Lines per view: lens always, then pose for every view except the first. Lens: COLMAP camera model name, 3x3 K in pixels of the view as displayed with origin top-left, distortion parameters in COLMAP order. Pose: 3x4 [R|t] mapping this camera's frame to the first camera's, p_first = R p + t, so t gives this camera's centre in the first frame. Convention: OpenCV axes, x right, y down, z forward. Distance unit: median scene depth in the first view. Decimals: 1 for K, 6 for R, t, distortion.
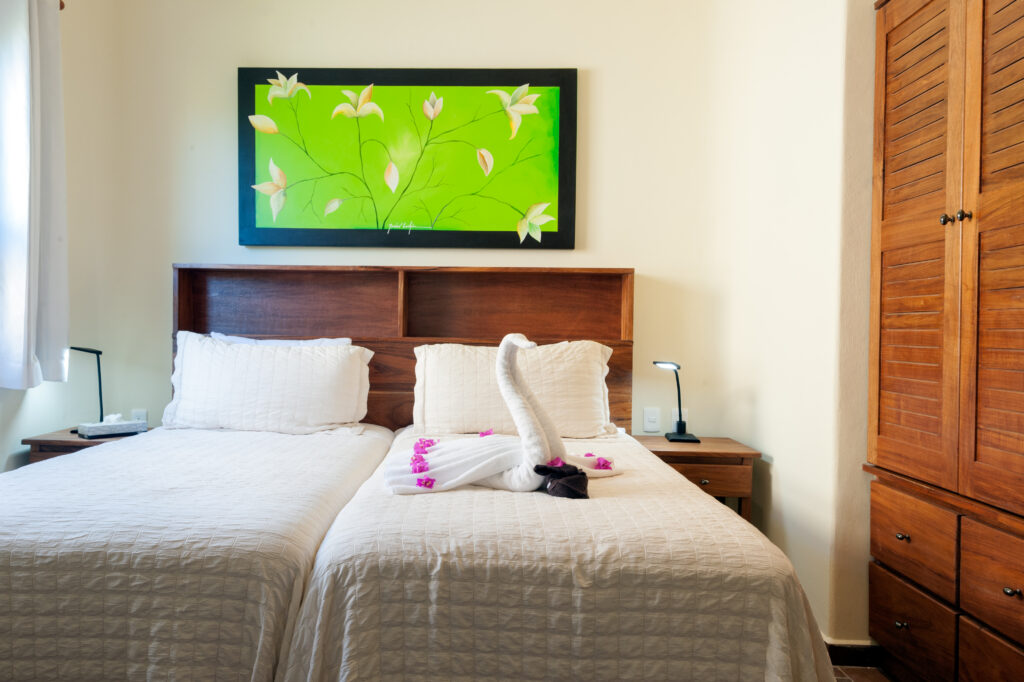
lens RADIAL K [[738.8, 0, 508.4], [0, 738.8, 342.6], [0, 0, 1]] dist [0.031097, -0.032747]
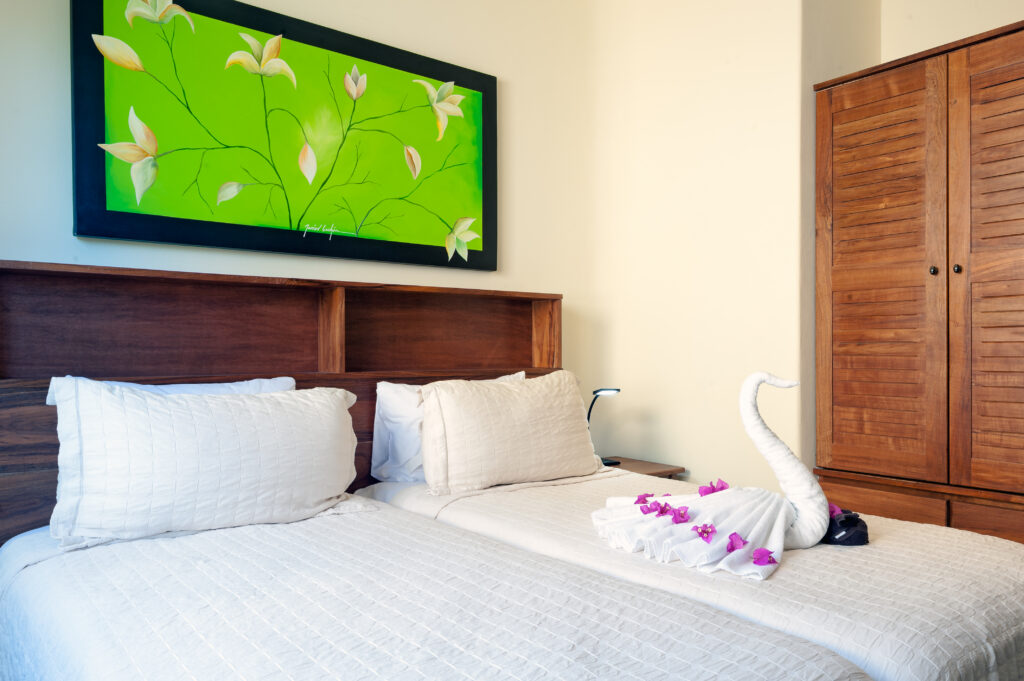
lens RADIAL K [[698.9, 0, 507.4], [0, 698.9, 350.1], [0, 0, 1]] dist [0.025076, -0.019263]
pose [[0.784253, -0.014721, 0.620267, -0.448394], [0.020749, 0.999782, -0.002508, -0.024933], [-0.620095, 0.014837, 0.784387, 0.308442]]
